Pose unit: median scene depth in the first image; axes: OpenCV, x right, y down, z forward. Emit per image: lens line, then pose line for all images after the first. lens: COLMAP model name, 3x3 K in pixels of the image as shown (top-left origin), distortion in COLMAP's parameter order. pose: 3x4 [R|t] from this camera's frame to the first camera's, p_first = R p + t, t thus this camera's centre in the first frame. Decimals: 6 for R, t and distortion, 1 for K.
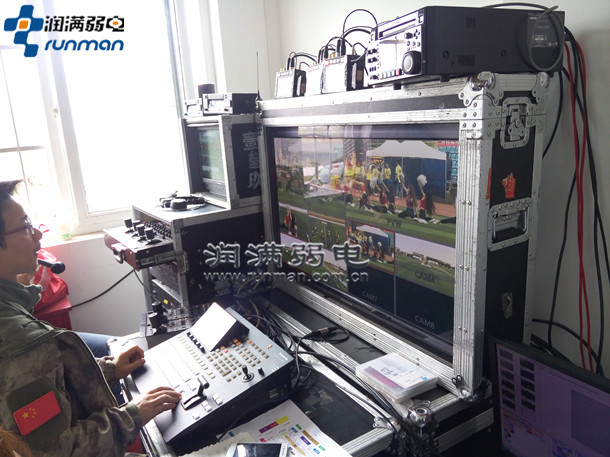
lens RADIAL K [[453.2, 0, 294.8], [0, 453.2, 228.9], [0, 0, 1]] dist [0.081527, -0.122509]
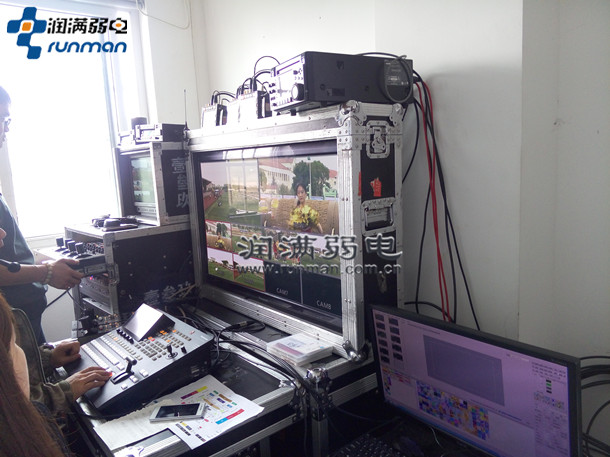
lens RADIAL K [[453.2, 0, 294.8], [0, 453.2, 228.9], [0, 0, 1]] dist [0.081527, -0.122509]
pose [[0.990855, -0.008998, 0.134632, 0.051871], [0.023087, 0.994366, -0.103452, 0.135299], [-0.132943, 0.105614, 0.985480, -0.208964]]
